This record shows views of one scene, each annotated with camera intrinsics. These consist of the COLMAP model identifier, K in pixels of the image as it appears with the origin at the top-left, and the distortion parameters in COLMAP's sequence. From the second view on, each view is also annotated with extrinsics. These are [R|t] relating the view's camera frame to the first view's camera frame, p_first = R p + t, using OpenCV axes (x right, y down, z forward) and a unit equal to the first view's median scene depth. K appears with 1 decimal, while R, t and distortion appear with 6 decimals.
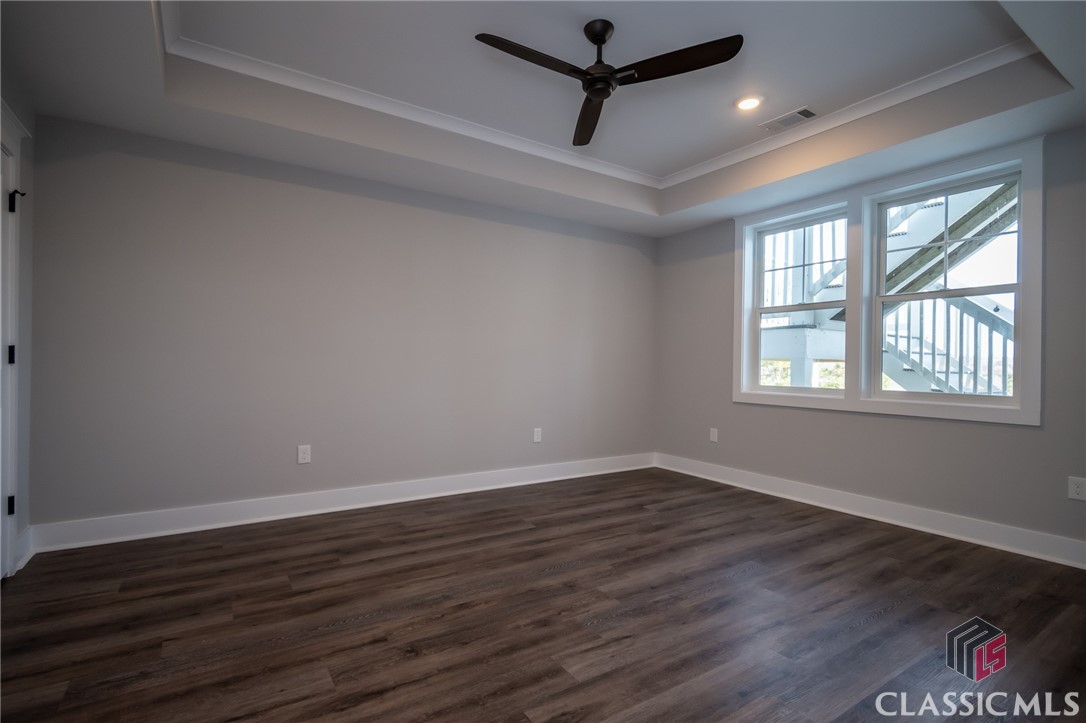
lens RADIAL K [[511.5, 0, 544.1], [0, 511.5, 362.9], [0, 0, 1]] dist [0.002699, -0.000303]
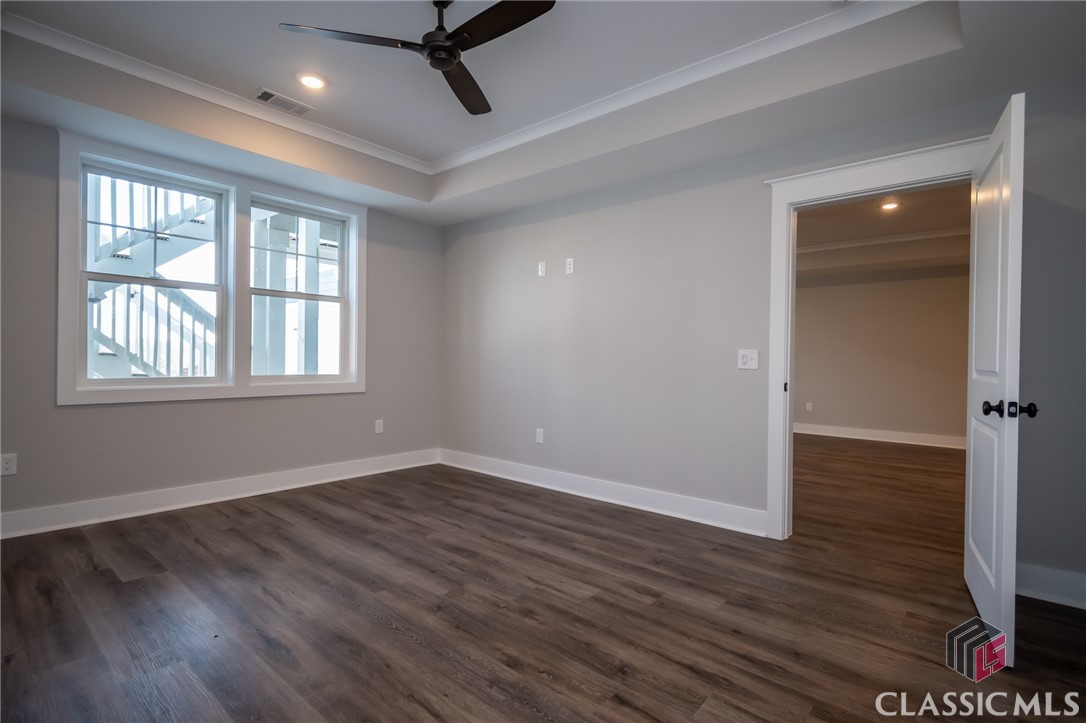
lens RADIAL K [[527.2, 0, 541.1], [0, 527.2, 362.4], [0, 0, 1]] dist [0.003543, -0.000096]
pose [[-0.268861, -0.022575, 0.962914, -0.726619], [-0.019969, 0.999641, 0.017860, -0.008561], [-0.962972, -0.014426, -0.269216, 0.904191]]
